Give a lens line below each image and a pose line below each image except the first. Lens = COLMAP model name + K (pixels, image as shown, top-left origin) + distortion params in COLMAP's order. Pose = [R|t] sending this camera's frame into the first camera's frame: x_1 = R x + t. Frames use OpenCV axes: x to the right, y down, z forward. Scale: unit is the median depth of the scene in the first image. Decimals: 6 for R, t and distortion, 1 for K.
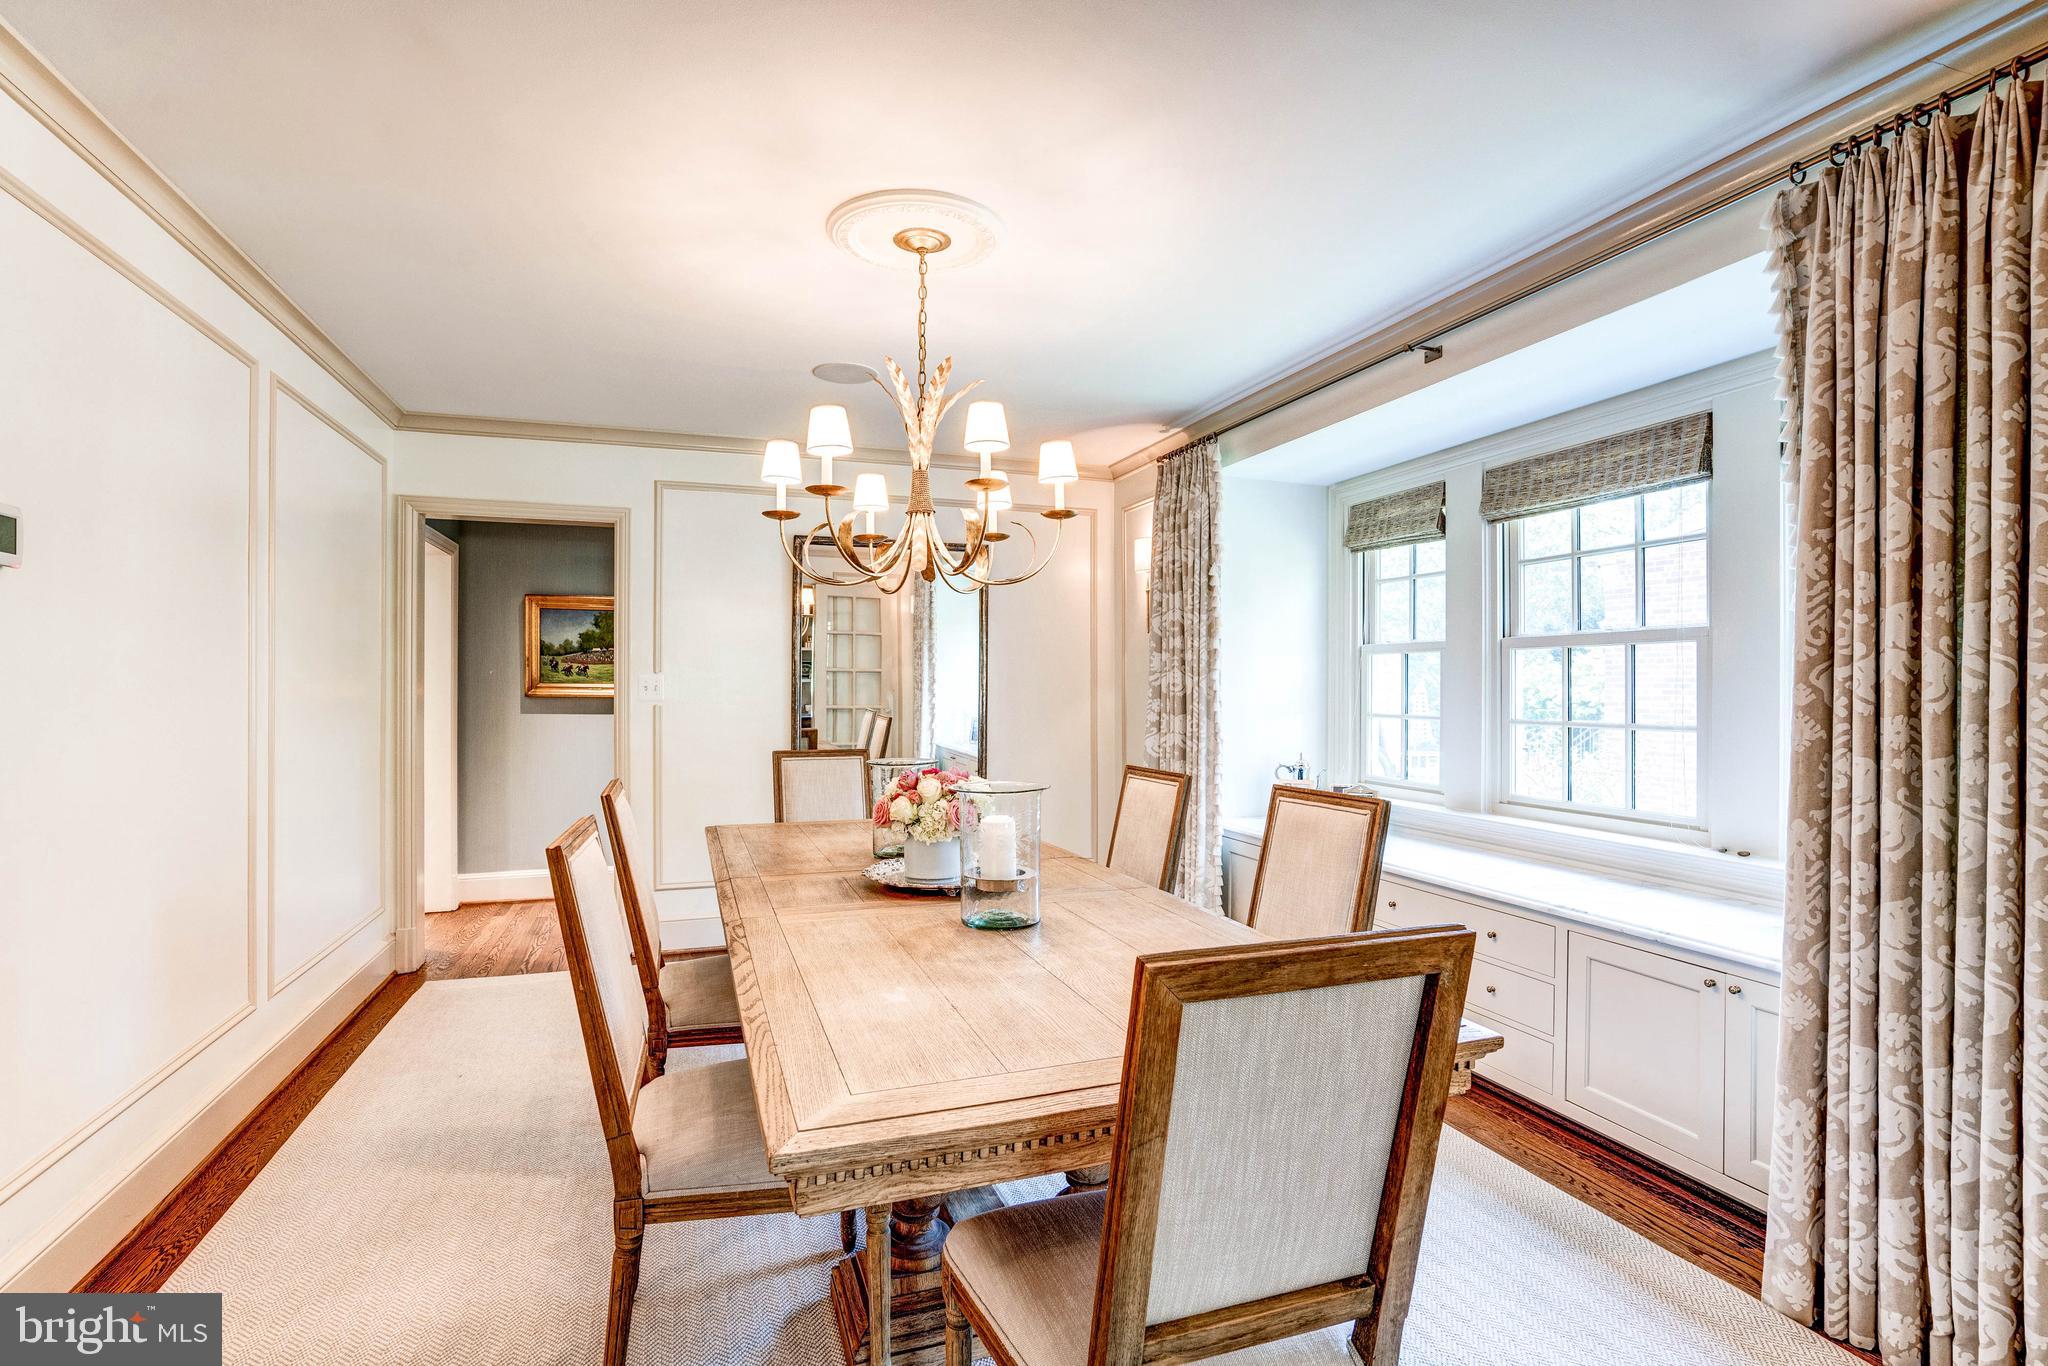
lens RADIAL K [[928.1, 0, 1017.3], [0, 928.1, 687.2], [0, 0, 1]] dist [-0.045466, 0.015790]
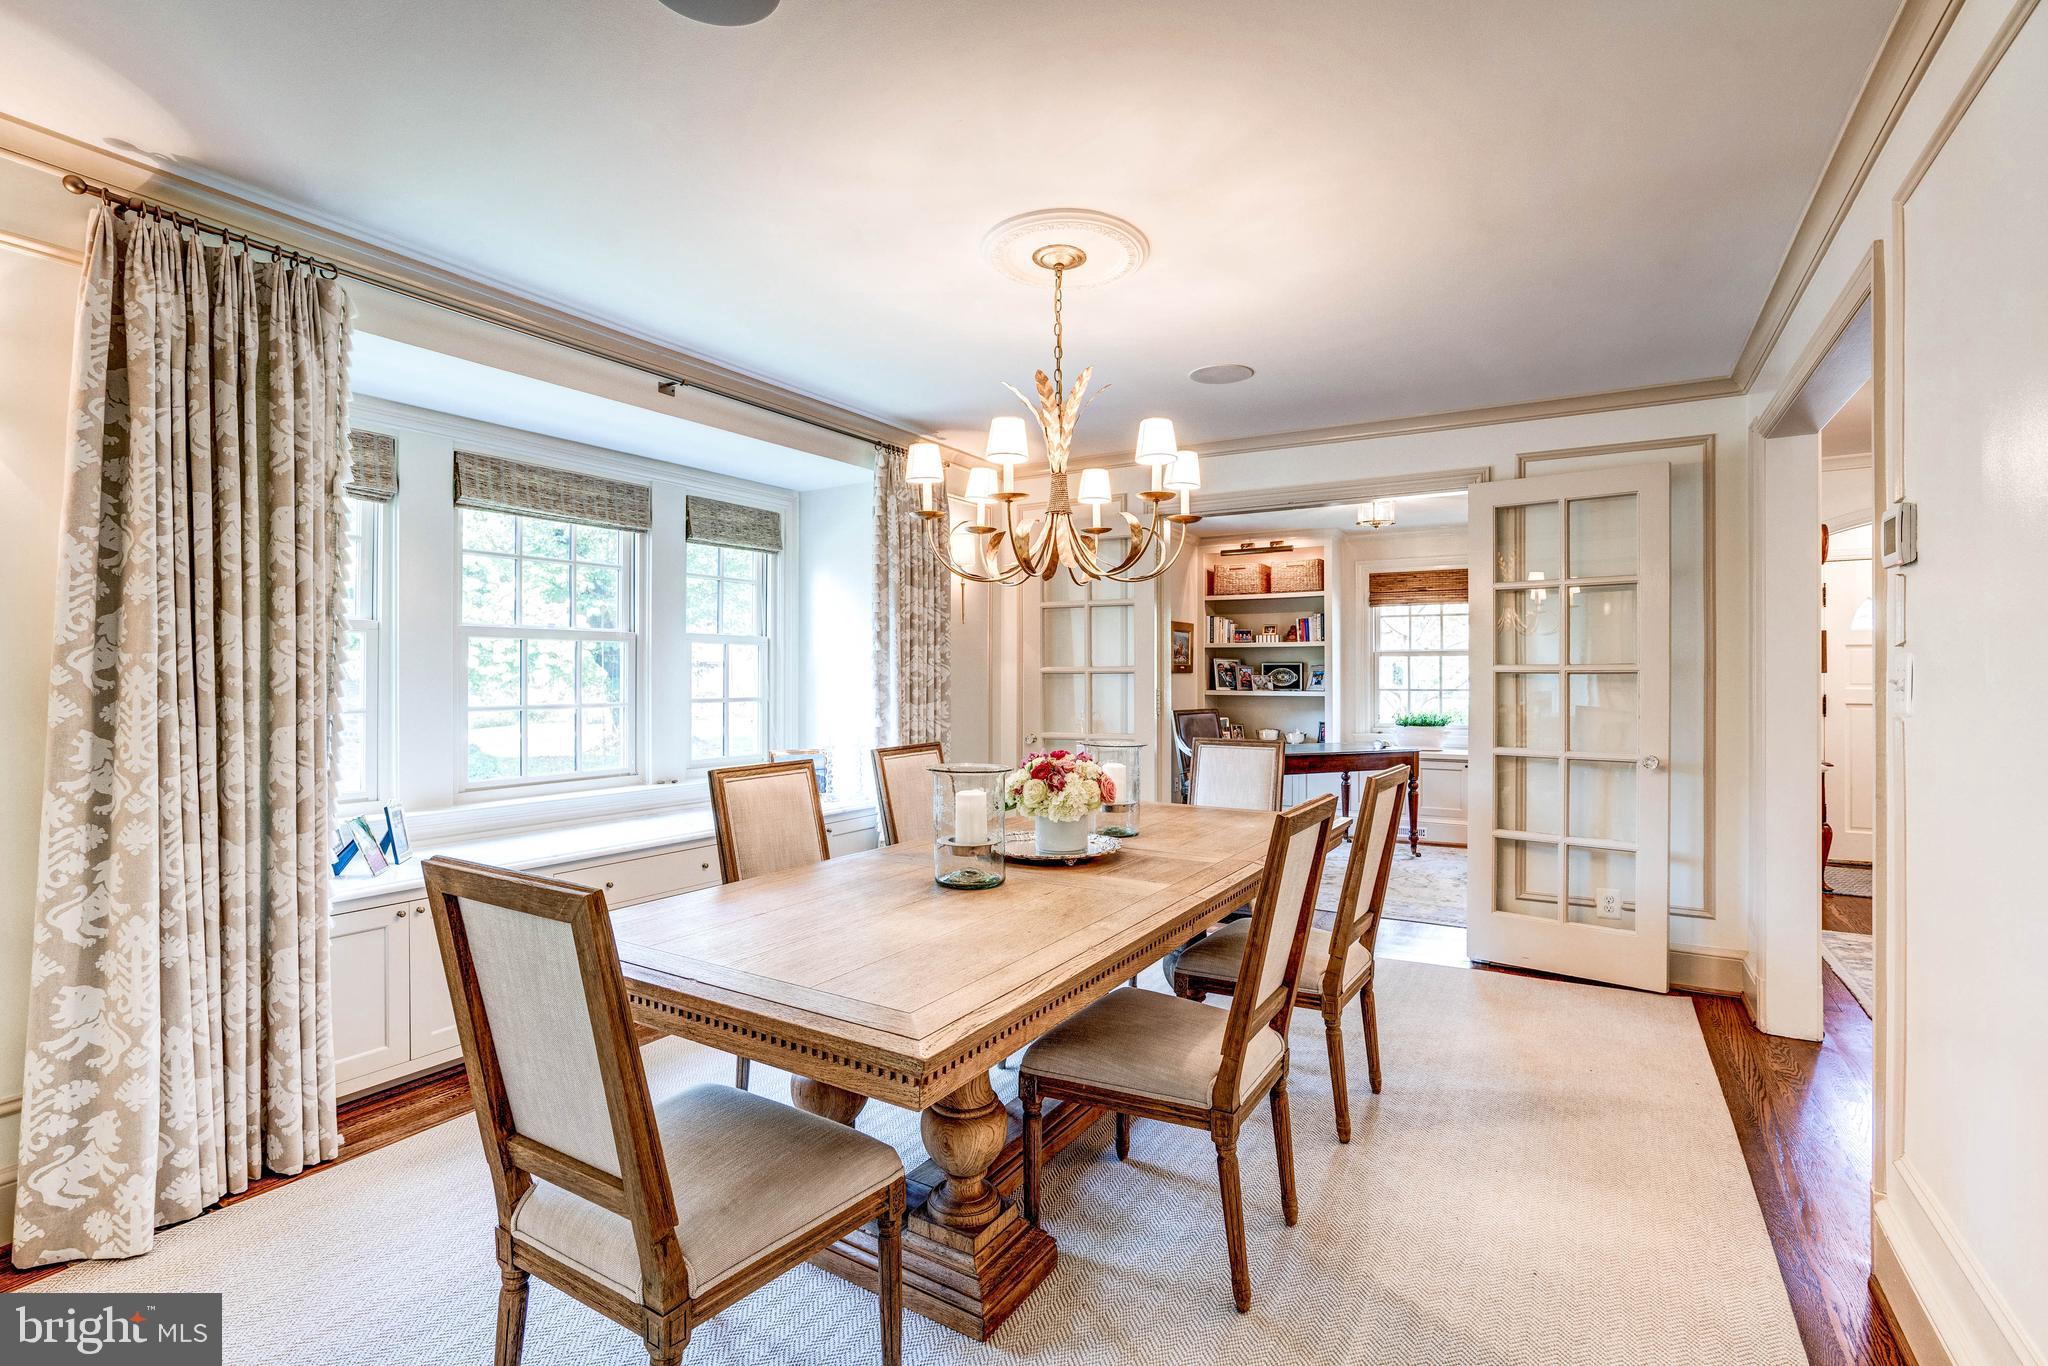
lens RADIAL K [[951.6, 0, 1023.8], [0, 951.6, 691.0], [0, 0, 1]] dist [-0.048299, 0.024782]
pose [[-0.624598, -0.012977, 0.780838, -0.768105], [-0.000504, 0.999868, 0.016214, 0.001018], [-0.780946, 0.009734, -0.624523, 1.388950]]
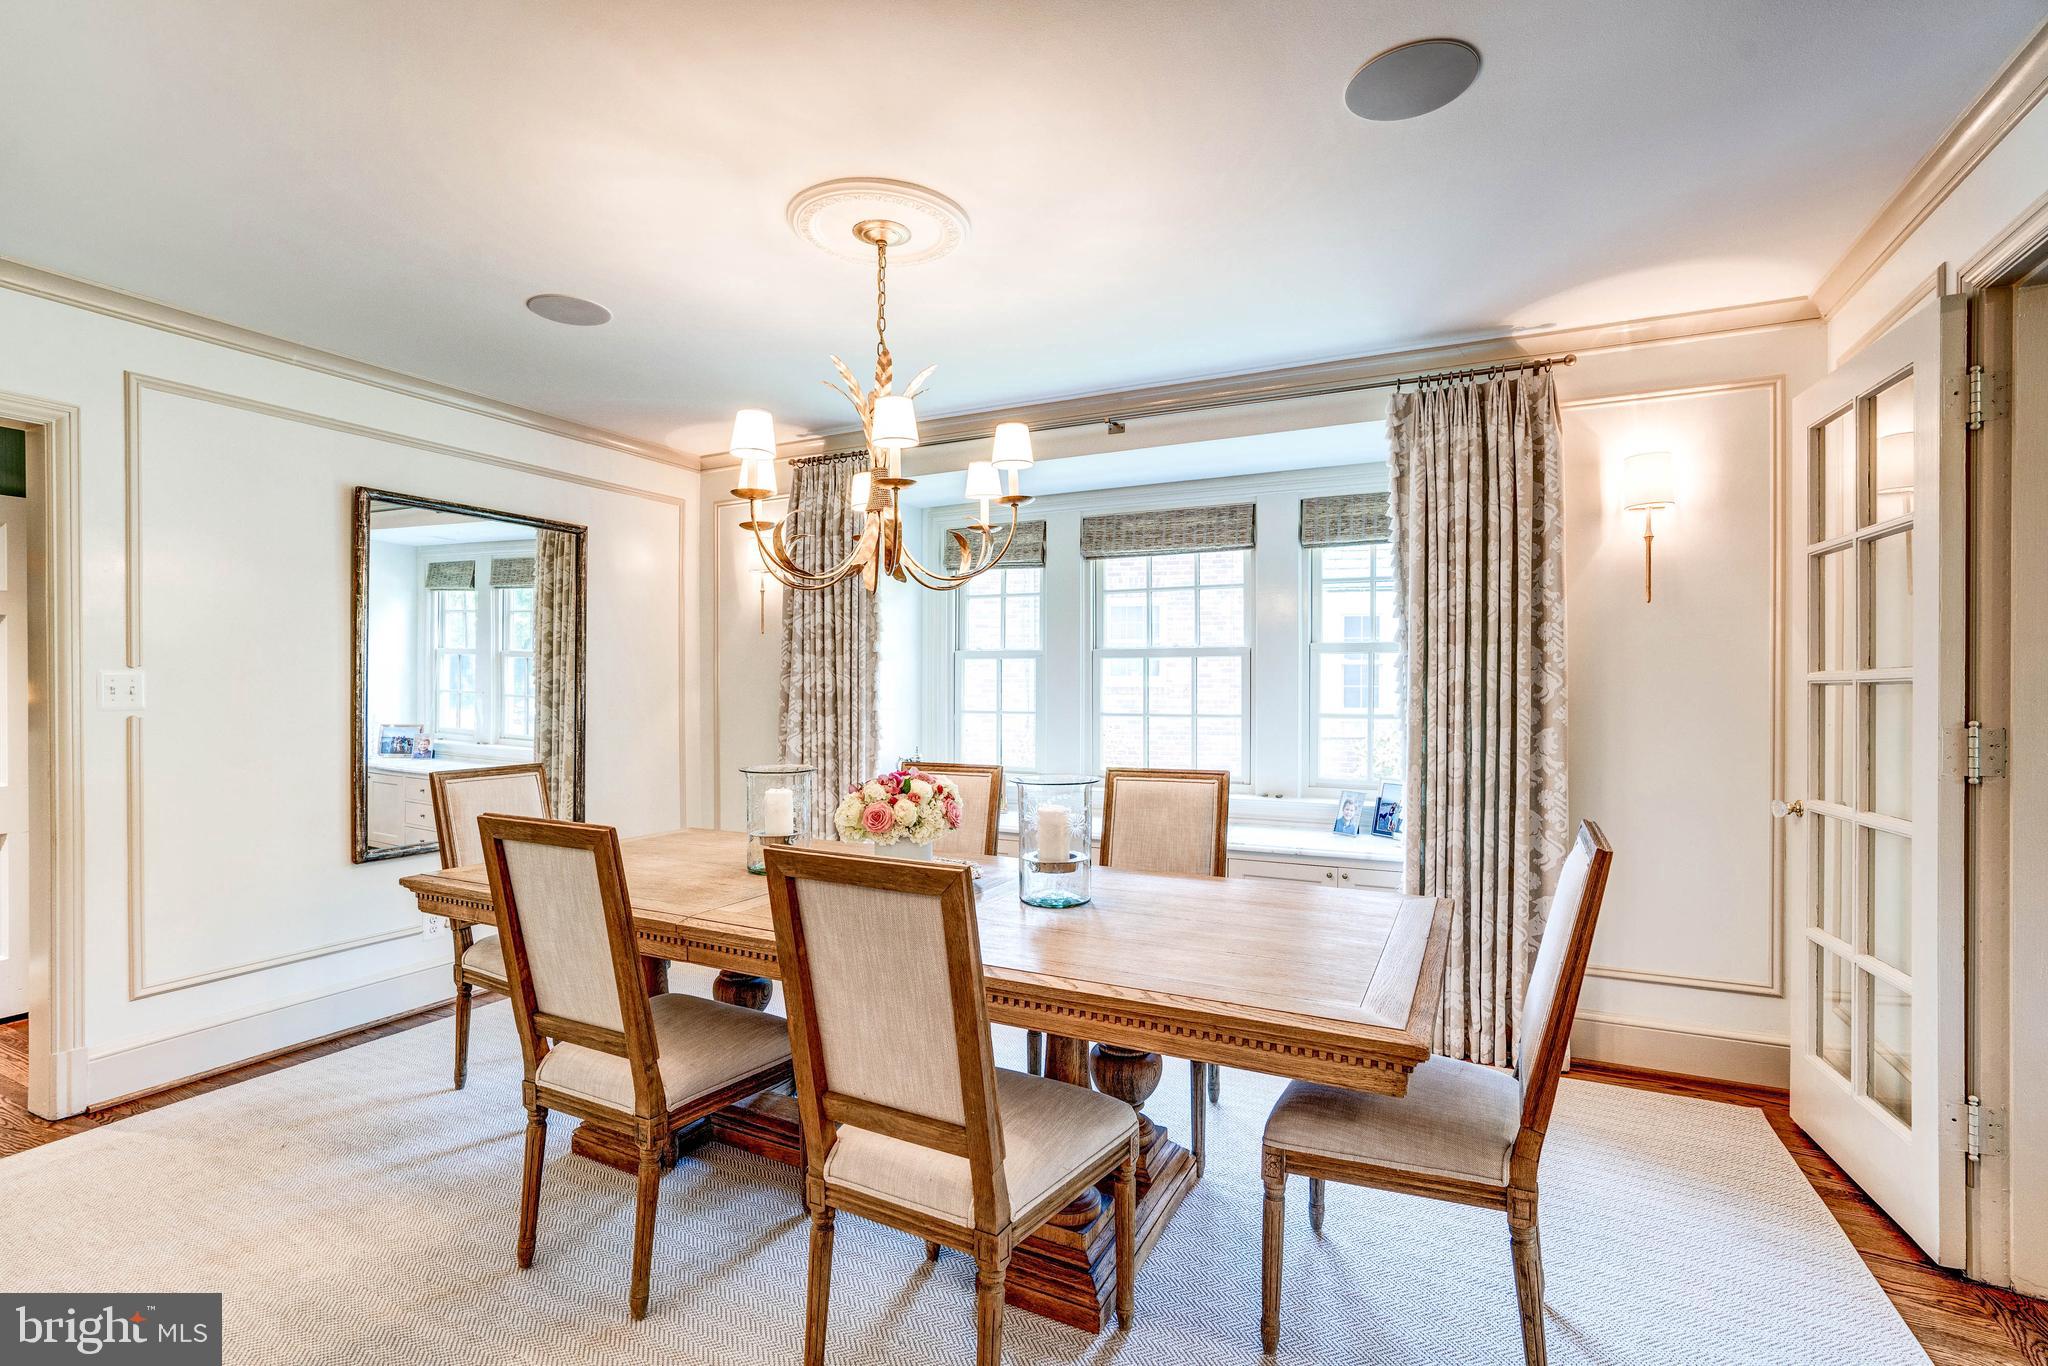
lens RADIAL K [[928.1, 0, 1017.3], [0, 928.1, 687.2], [0, 0, 1]] dist [-0.045466, 0.015790]
pose [[0.726313, -0.001716, 0.687362, -0.534570], [0.000430, 0.999998, 0.002042, -0.003836], [-0.687364, -0.001188, 0.726312, 0.150816]]
